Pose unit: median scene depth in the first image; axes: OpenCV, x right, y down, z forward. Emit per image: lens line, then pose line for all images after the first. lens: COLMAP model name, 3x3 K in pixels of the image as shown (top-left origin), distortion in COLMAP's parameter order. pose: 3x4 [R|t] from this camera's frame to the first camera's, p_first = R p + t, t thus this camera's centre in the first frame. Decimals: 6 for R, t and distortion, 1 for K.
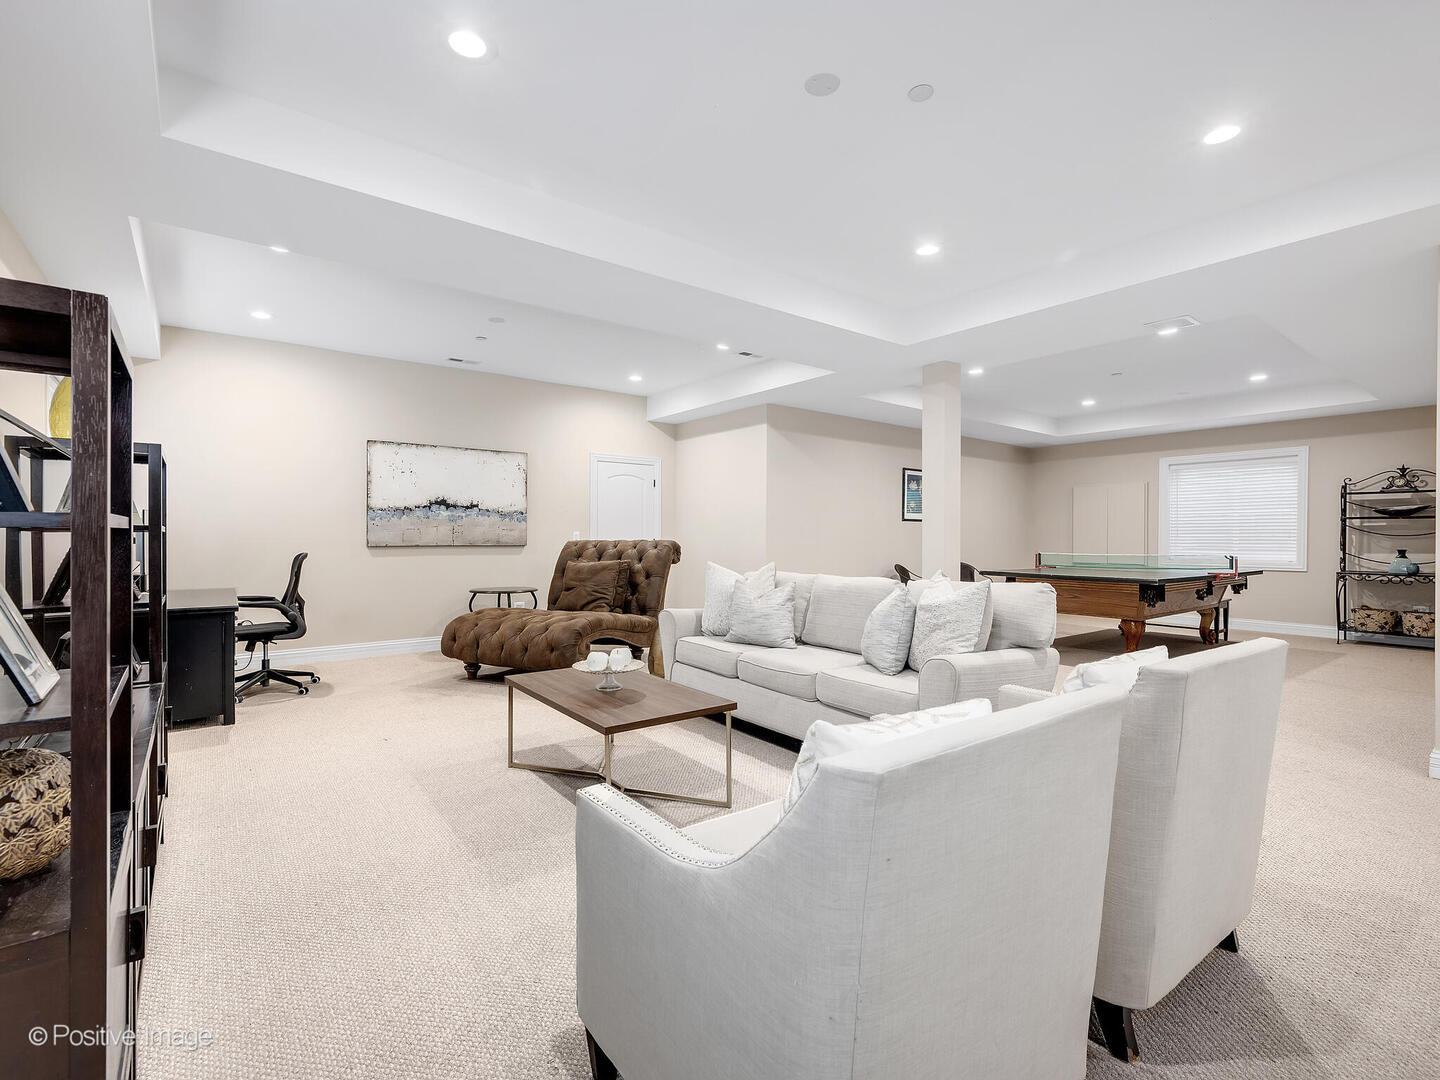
lens RADIAL K [[665.2, 0, 718.0], [0, 665.2, 548.7], [0, 0, 1]] dist [-0.001978, -0.000681]
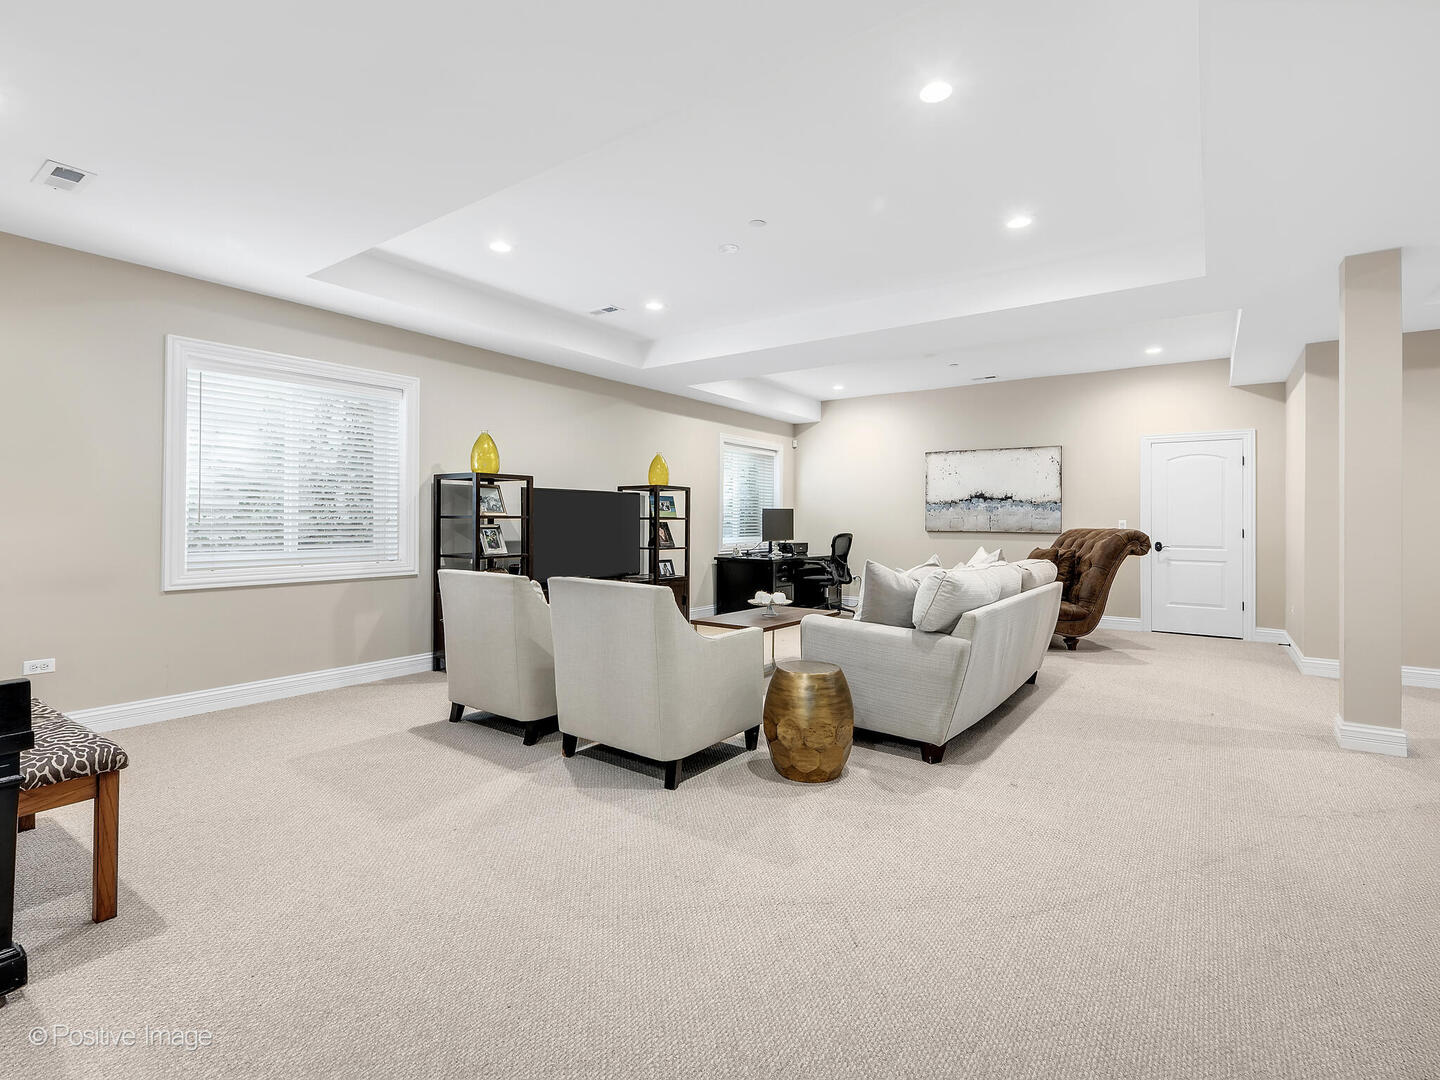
lens RADIAL K [[665.2, 0, 718.0], [0, 665.2, 548.7], [0, 0, 1]] dist [-0.001978, -0.000681]
pose [[0.283798, 0.040774, -0.958017, 0.613846], [-0.025924, 0.999057, 0.034841, -0.003217], [0.958534, 0.014948, 0.284587, 0.194263]]
